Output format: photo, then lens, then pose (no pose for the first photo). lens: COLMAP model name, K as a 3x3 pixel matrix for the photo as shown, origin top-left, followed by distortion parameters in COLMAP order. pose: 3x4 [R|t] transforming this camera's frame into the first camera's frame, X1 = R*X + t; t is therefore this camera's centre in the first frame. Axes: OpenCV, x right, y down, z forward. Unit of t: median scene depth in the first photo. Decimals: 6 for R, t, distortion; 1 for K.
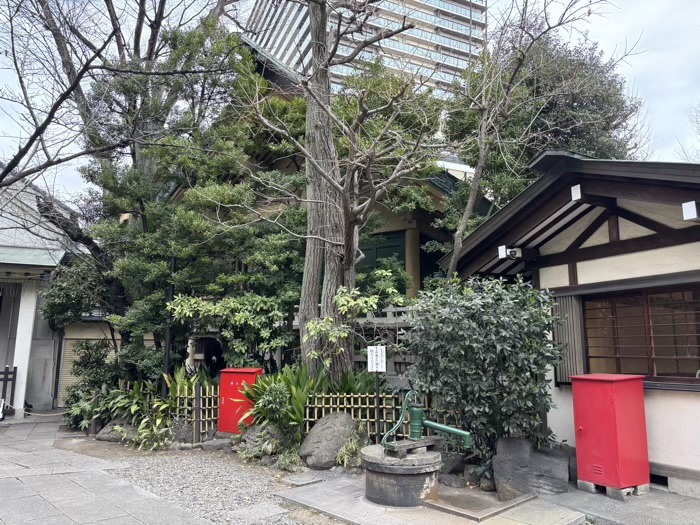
lens RADIAL K [[535.1, 0, 351.3], [0, 535.1, 262.7], [0, 0, 1]] dist [0.066829, -0.067720]
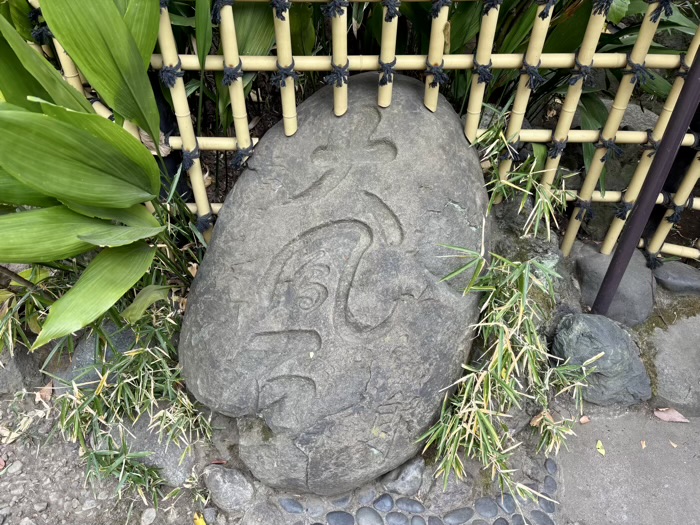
lens RADIAL K [[535.1, 0, 352.7], [0, 535.1, 262.4], [0, 0, 1]] dist [0.066829, -0.067720]
pose [[0.977946, -0.127072, 0.165754, -0.065549], [-0.053997, 0.612814, 0.788380, 0.183660], [-0.201758, -0.779943, 0.592438, 0.869863]]
